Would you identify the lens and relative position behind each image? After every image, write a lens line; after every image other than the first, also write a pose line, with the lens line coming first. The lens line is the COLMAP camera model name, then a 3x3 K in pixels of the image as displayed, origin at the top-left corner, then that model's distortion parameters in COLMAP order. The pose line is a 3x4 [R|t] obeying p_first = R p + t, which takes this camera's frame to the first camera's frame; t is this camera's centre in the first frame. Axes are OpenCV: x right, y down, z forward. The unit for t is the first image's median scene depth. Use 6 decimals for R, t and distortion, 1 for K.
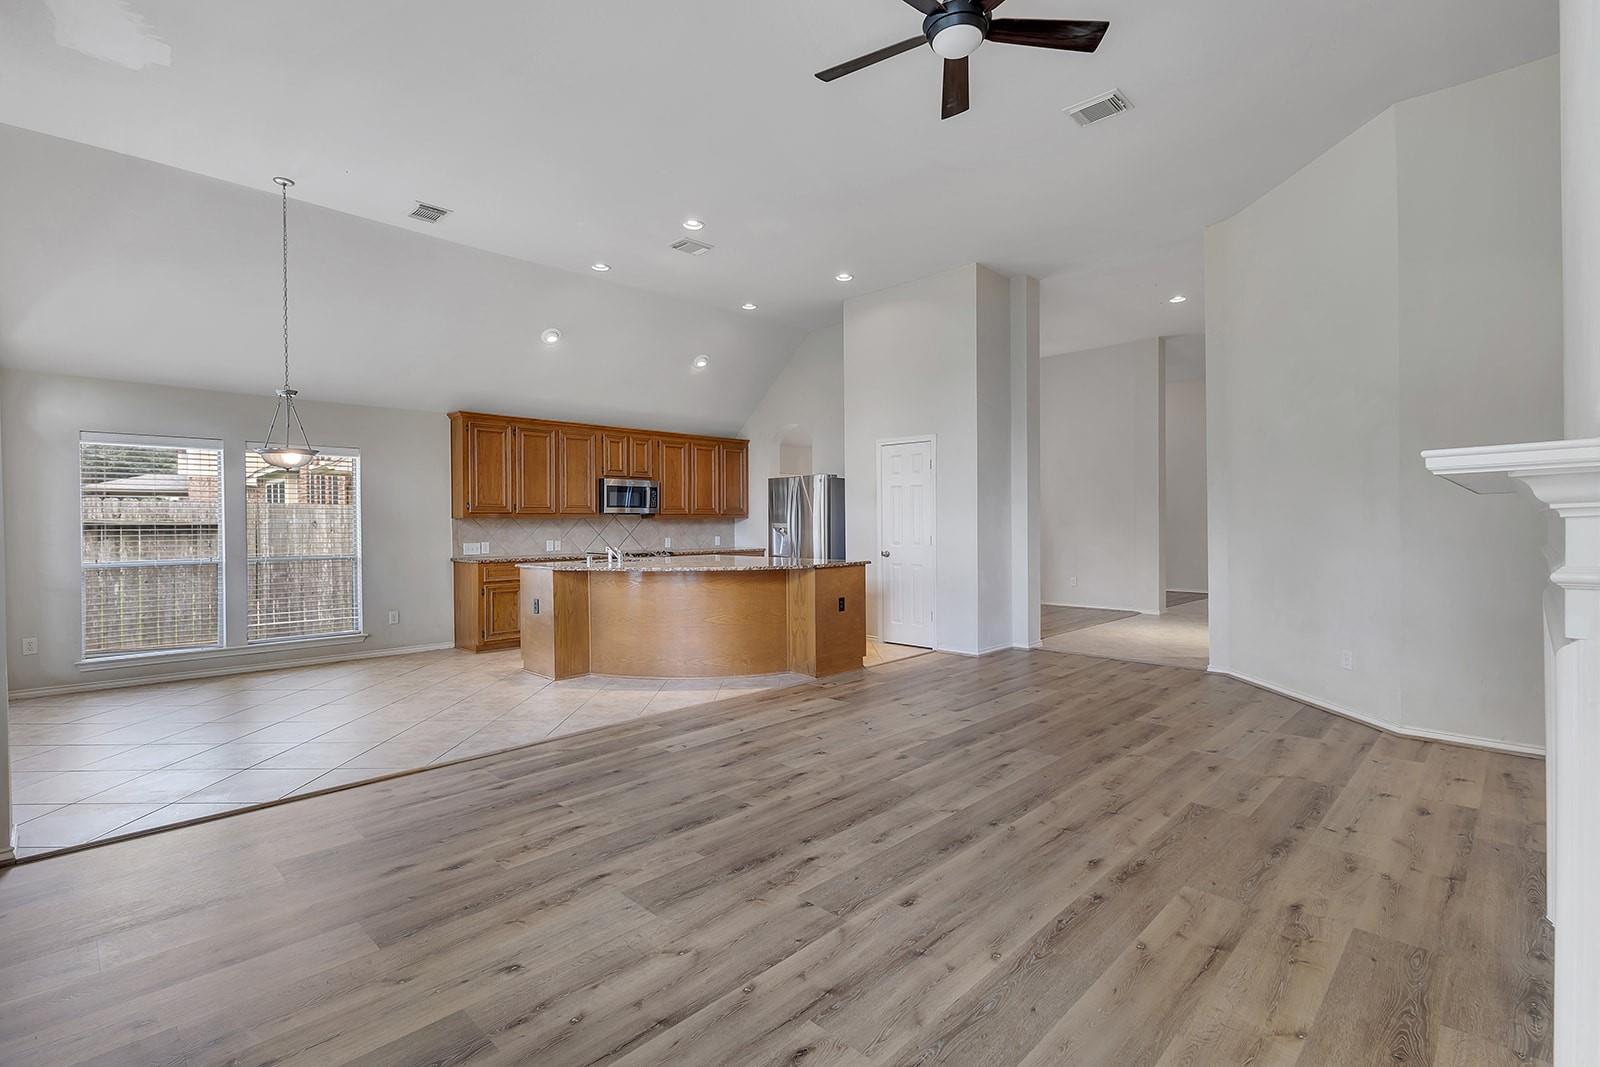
lens RADIAL K [[736.4, 0, 789.5], [0, 736.4, 522.7], [0, 0, 1]] dist [0.014186, -0.001625]
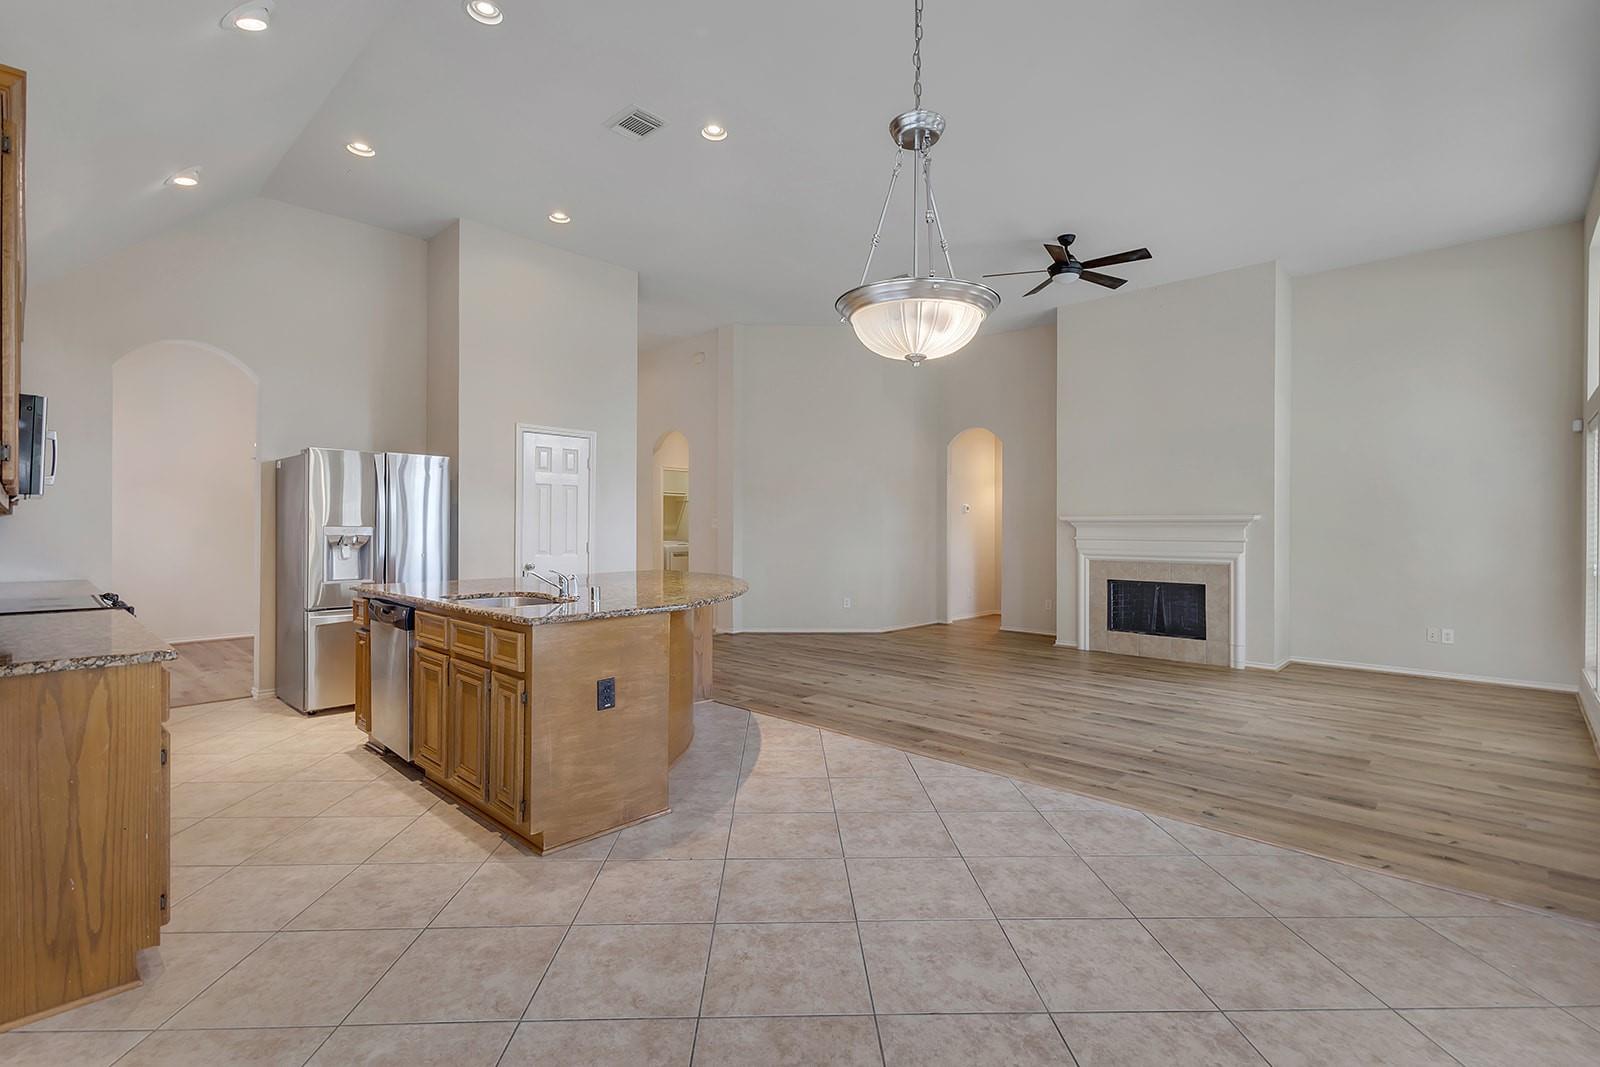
lens RADIAL K [[736.4, 0, 809.0], [0, 736.4, 529.9], [0, 0, 1]] dist [0.014186, -0.001625]
pose [[-0.038034, 0.006656, 0.999254, -0.826459], [0.000743, 0.999978, -0.006632, 0.007932], [-0.999276, 0.000490, -0.038038, 0.872311]]
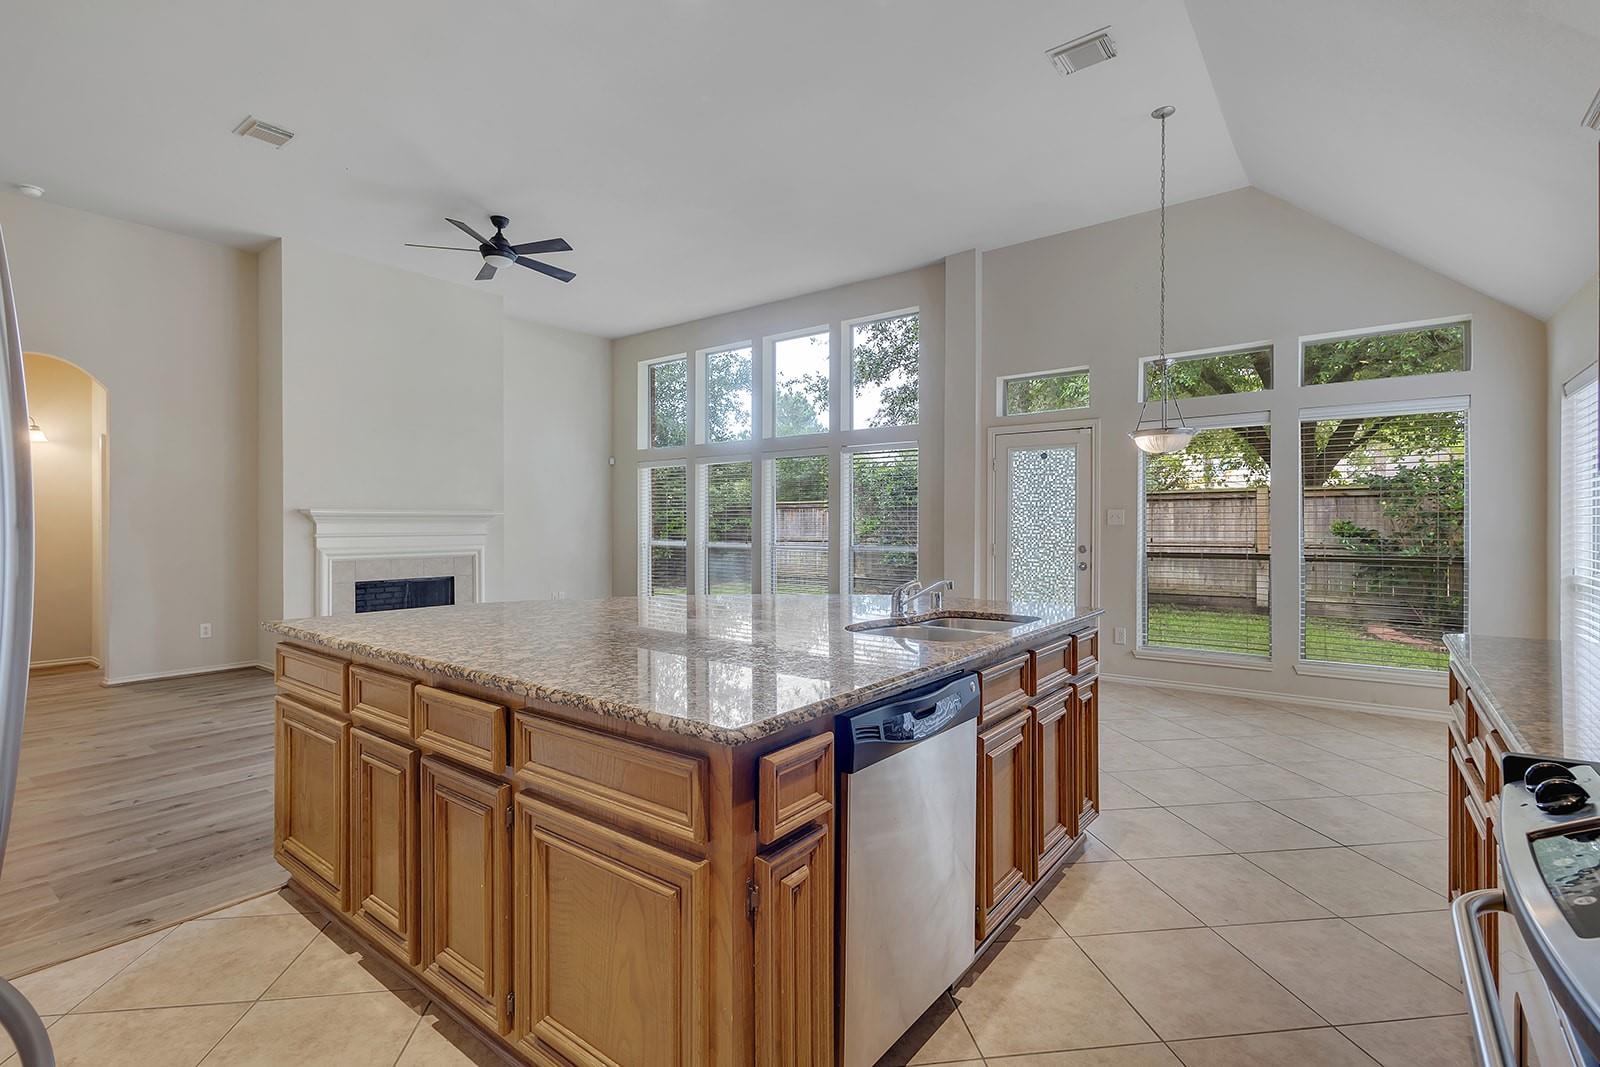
lens RADIAL K [[736.4, 0, 796.4], [0, 736.4, 525.9], [0, 0, 1]] dist [0.014186, -0.001625]
pose [[-0.990882, 0.010869, -0.134295, -0.124375], [0.010208, 0.999932, 0.005607, 0.002007], [0.134347, 0.004185, -0.990926, 1.460704]]
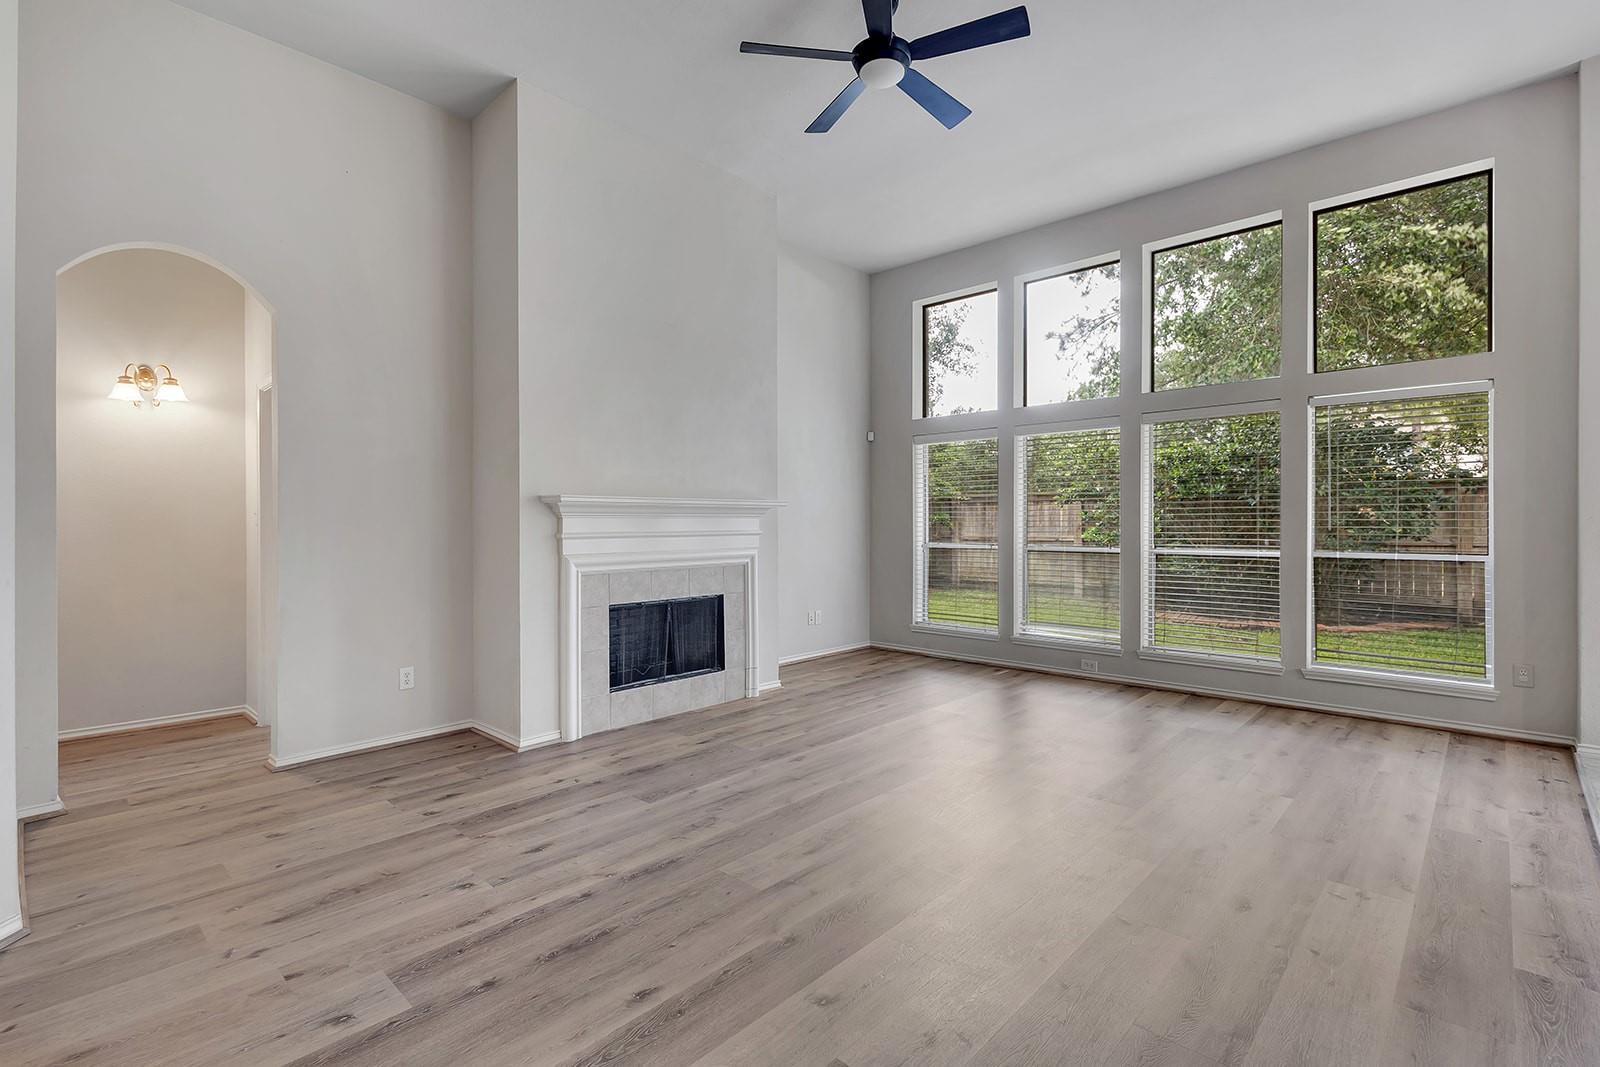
lens RADIAL K [[736.4, 0, 806.3], [0, 736.4, 523.9], [0, 0, 1]] dist [0.014186, -0.001625]
pose [[-0.998933, 0.012381, -0.044485, 0.197507], [0.012179, 0.999914, 0.004818, 0.002835], [0.044541, 0.004271, -0.998998, 1.046648]]
